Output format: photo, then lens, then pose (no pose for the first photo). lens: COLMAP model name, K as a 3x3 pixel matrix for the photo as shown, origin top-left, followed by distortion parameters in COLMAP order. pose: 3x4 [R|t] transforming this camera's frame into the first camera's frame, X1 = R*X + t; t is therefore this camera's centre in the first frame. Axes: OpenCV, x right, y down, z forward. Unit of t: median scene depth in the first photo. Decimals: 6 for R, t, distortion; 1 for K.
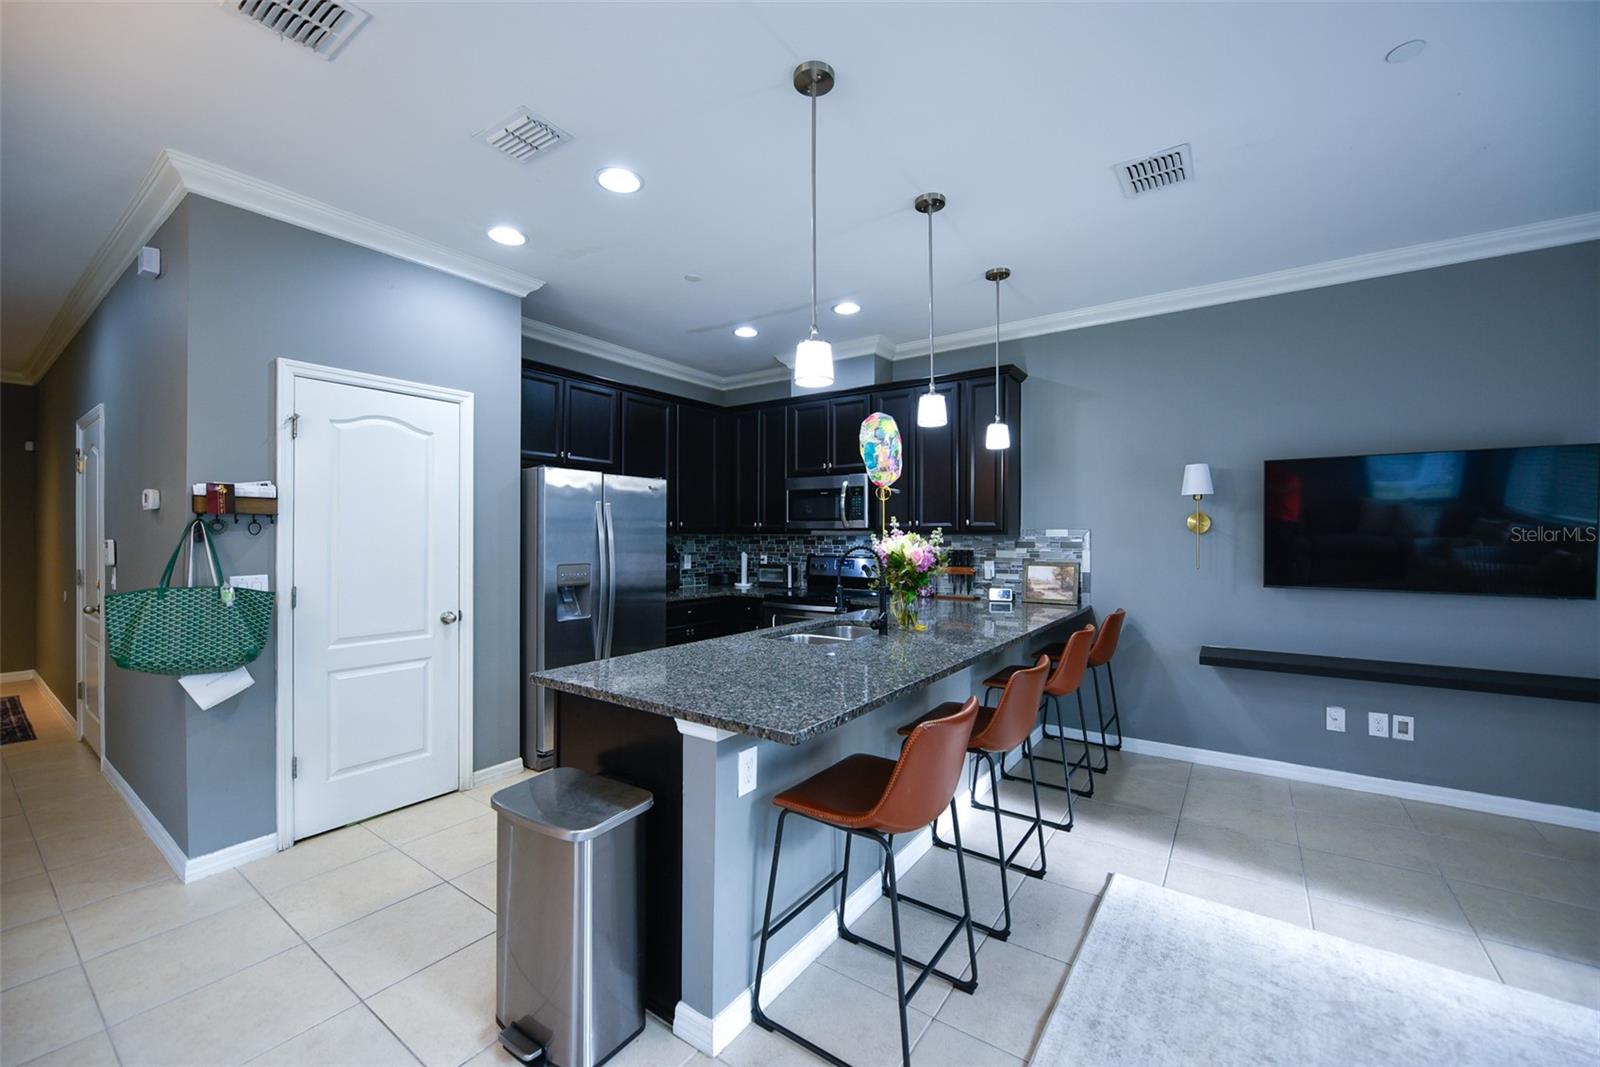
lens RADIAL K [[641.1, 0, 804.6], [0, 641.1, 535.5], [0, 0, 1]] dist [-0.006506, -0.001683]
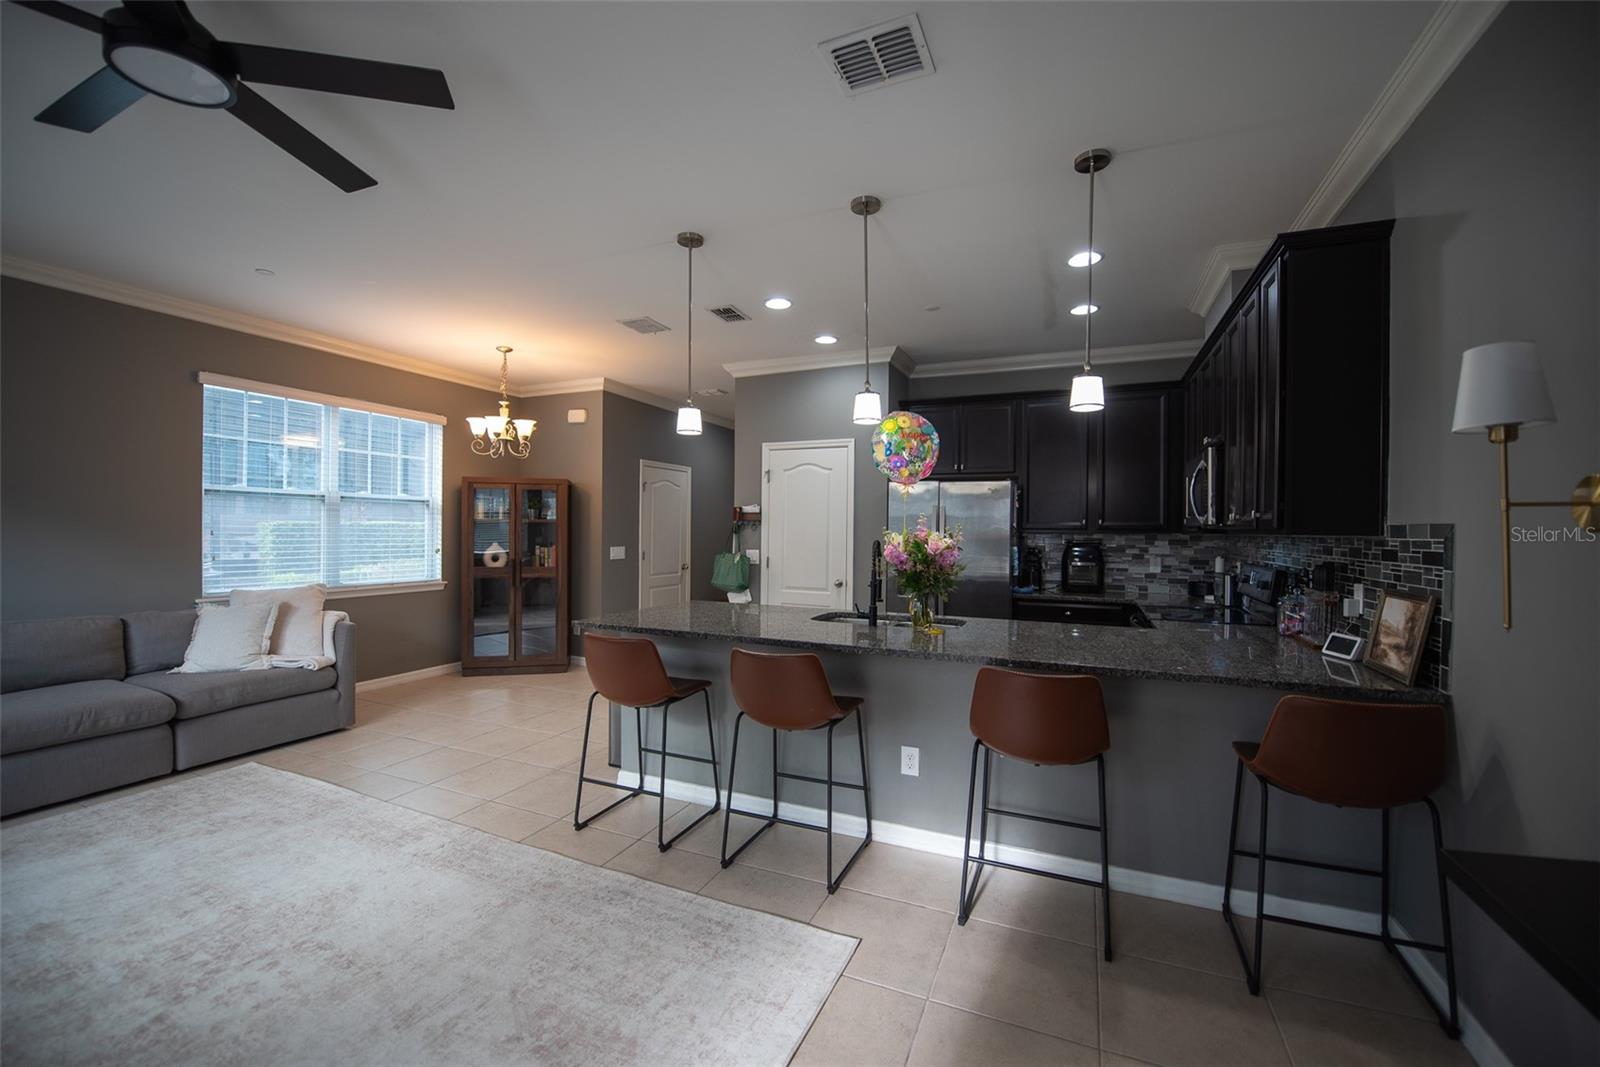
lens RADIAL K [[641.1, 0, 791.2], [0, 641.1, 531.4], [0, 0, 1]] dist [-0.006506, -0.001683]
pose [[0.186951, 0.002828, -0.982365, 0.849283], [-0.010108, 0.999948, 0.000956, -0.000632], [0.982317, 0.009751, 0.186970, 0.498283]]
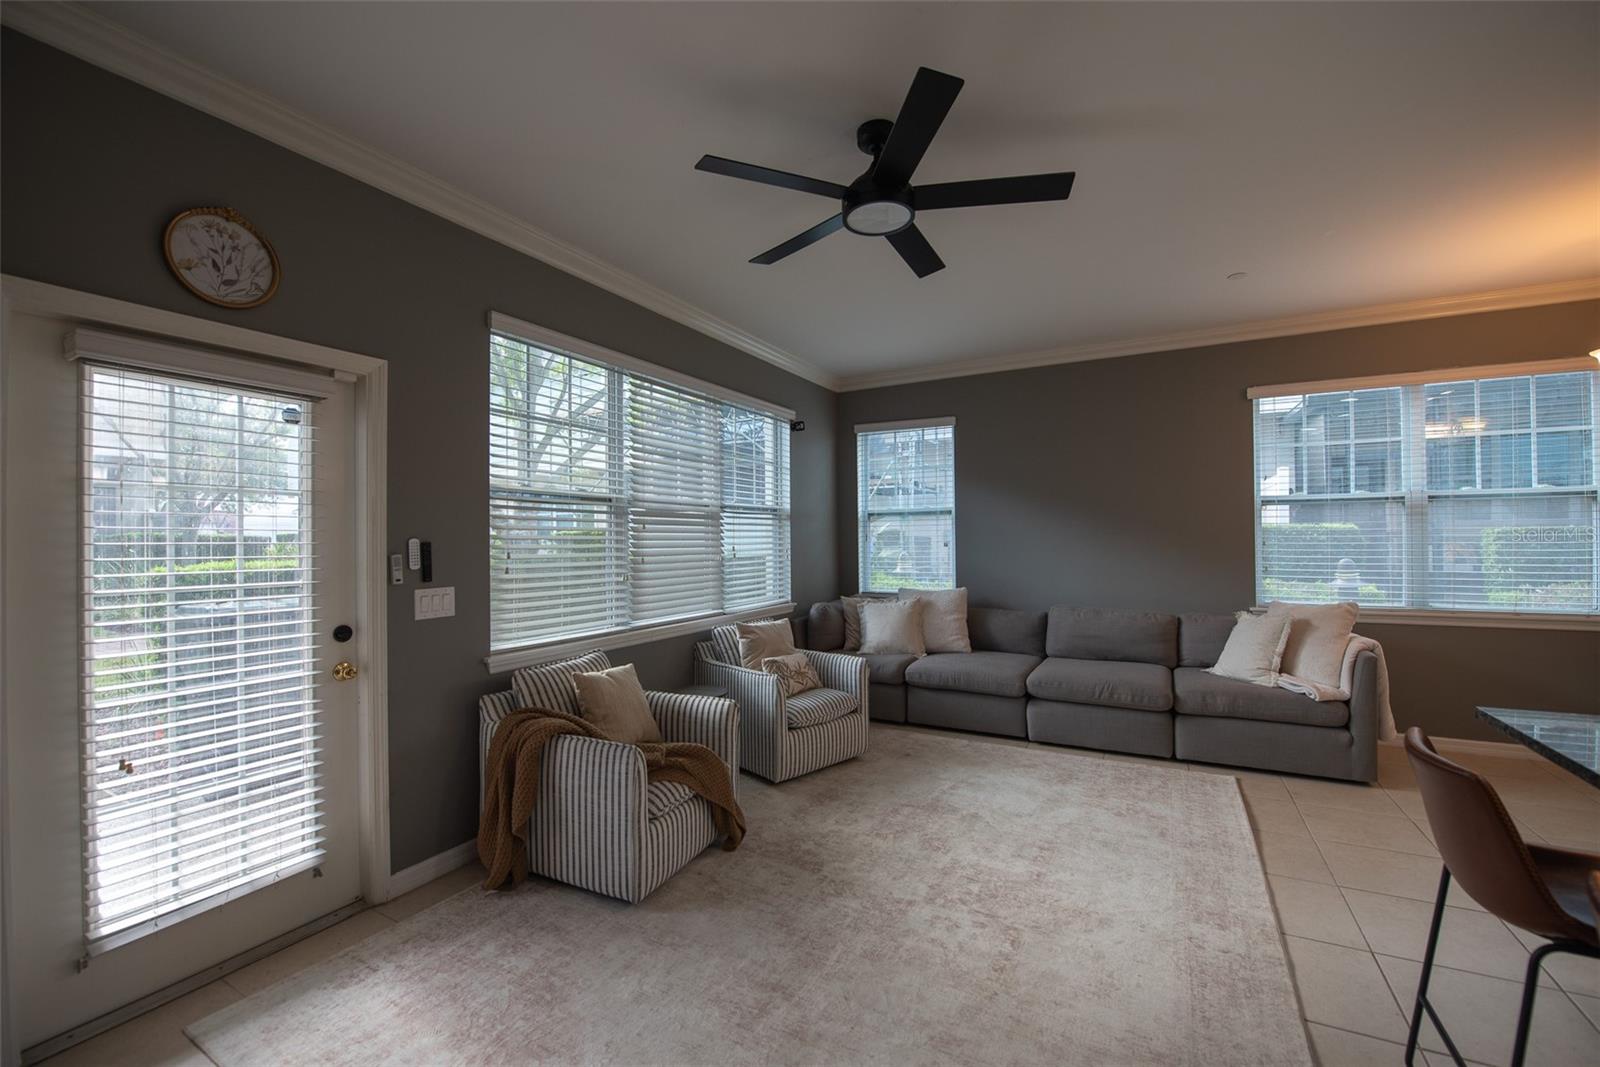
lens RADIAL K [[641.1, 0, 787.4], [0, 641.1, 522.0], [0, 0, 1]] dist [-0.006506, -0.001683]
pose [[-0.994301, 0.007109, -0.106370, 0.515007], [0.010171, 0.999548, -0.028278, -0.001335], [0.106121, -0.029198, -0.993924, 0.759860]]
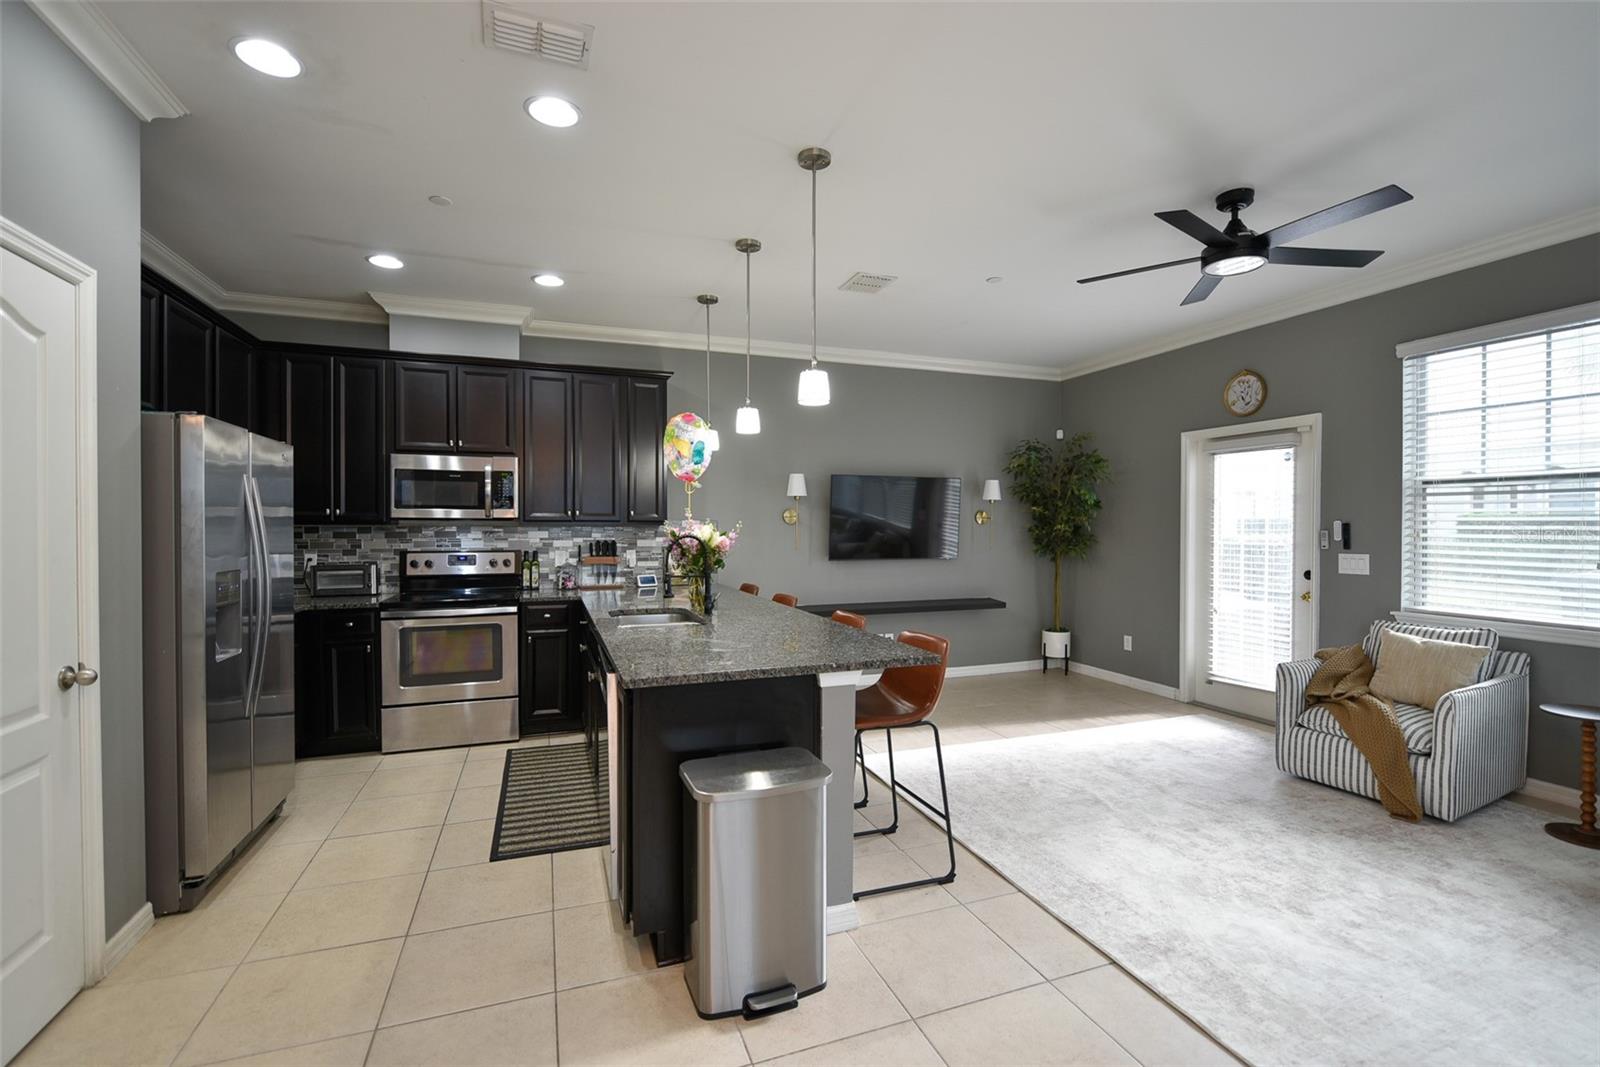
lens RADIAL K [[709.8, 0, 807.3], [0, 709.8, 536.5], [0, 0, 1]] dist [-0.009711, -0.003174]
pose [[0.558380, -0.013289, 0.829479, -0.605437], [0.001259, 0.999884, 0.015172, 0.000089], [-0.829585, -0.007428, 0.558332, 0.123650]]
